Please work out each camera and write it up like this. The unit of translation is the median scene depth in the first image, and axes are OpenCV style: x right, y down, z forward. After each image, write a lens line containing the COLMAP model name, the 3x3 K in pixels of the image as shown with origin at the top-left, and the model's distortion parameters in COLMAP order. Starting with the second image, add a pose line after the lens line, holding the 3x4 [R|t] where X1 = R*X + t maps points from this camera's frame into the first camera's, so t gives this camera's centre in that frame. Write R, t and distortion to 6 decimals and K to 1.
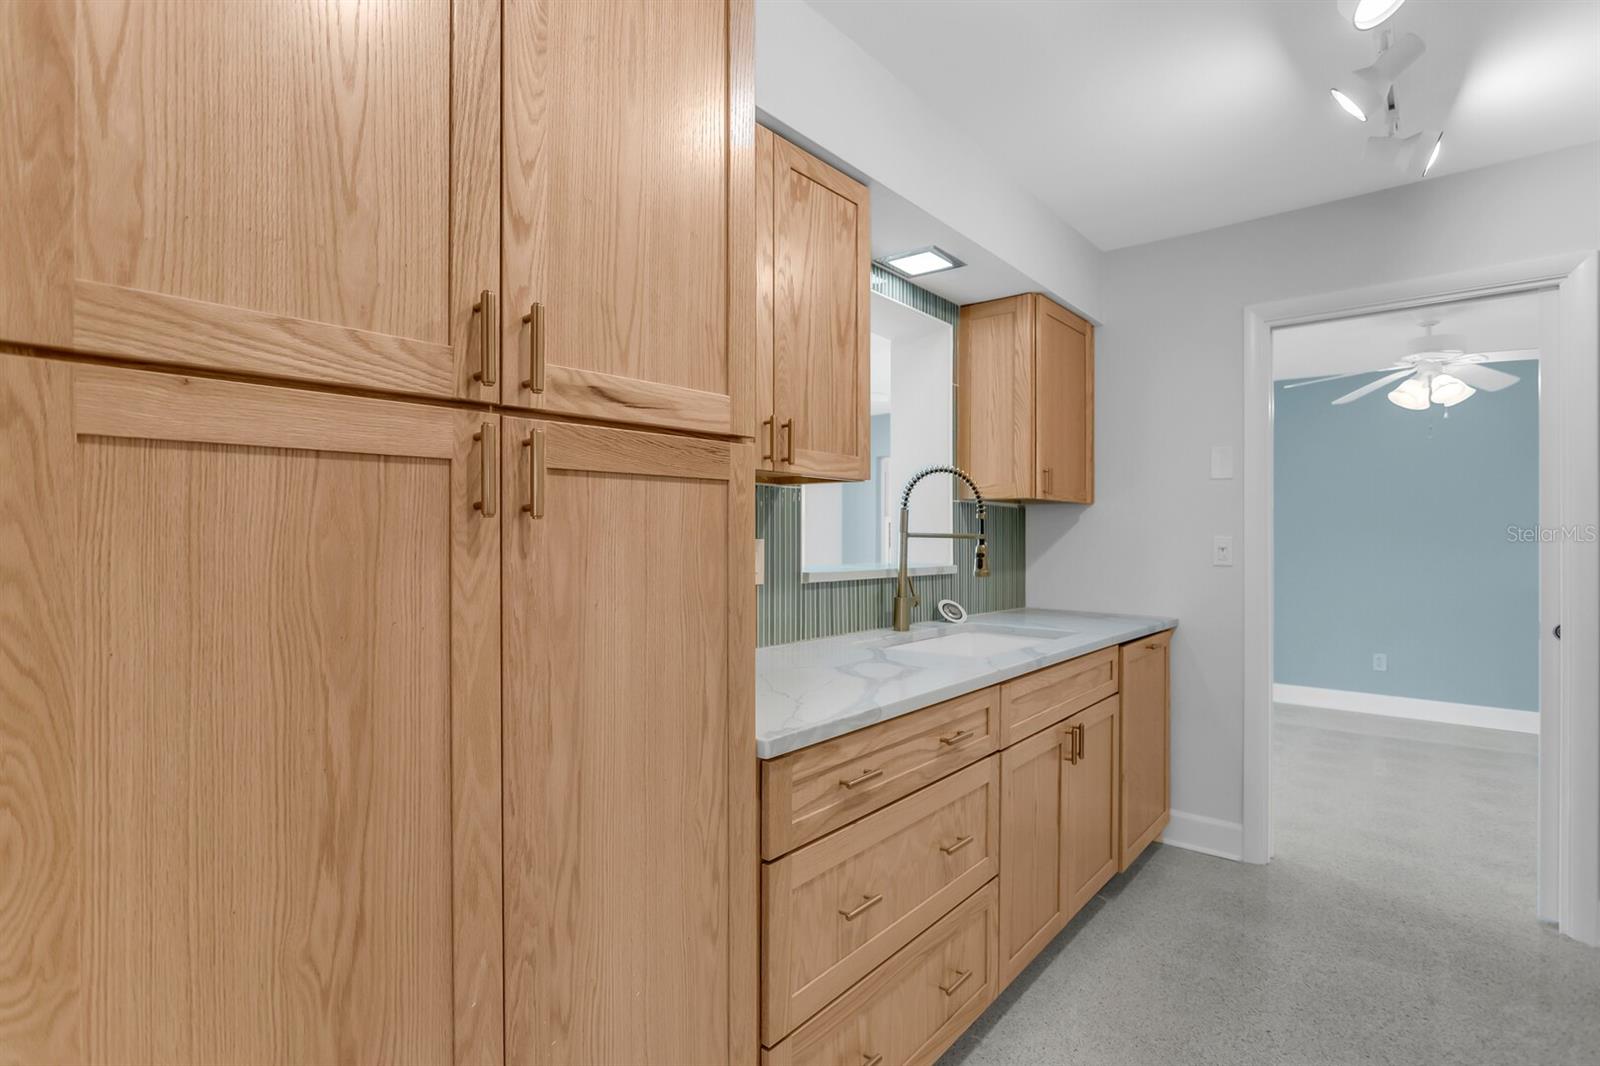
lens RADIAL K [[791.4, 0, 789.7], [0, 791.4, 533.1], [0, 0, 1]] dist [0.004580, 0.003482]
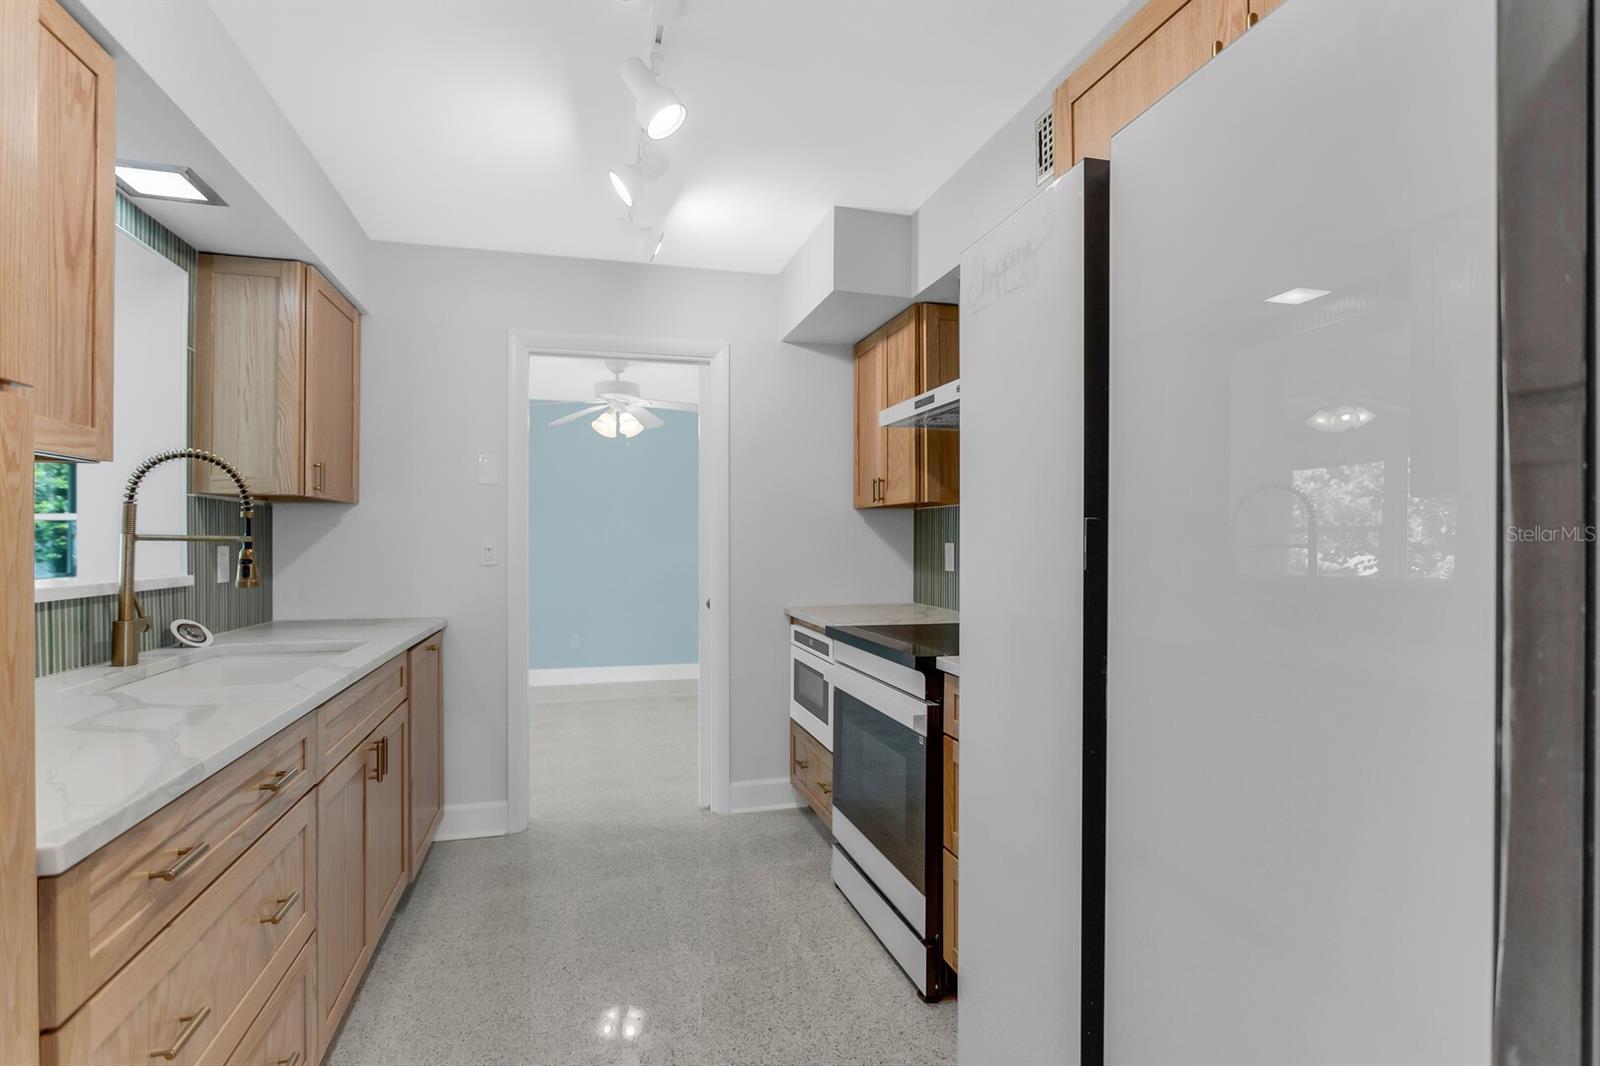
lens RADIAL K [[791.4, 0, 788.8], [0, 791.4, 535.7], [0, 0, 1]] dist [0.004580, 0.003482]
pose [[0.578739, -0.001668, 0.815511, -0.108056], [0.001817, 0.999998, 0.000756, 0.001370], [-0.815511, 0.001045, 0.578741, 0.055158]]
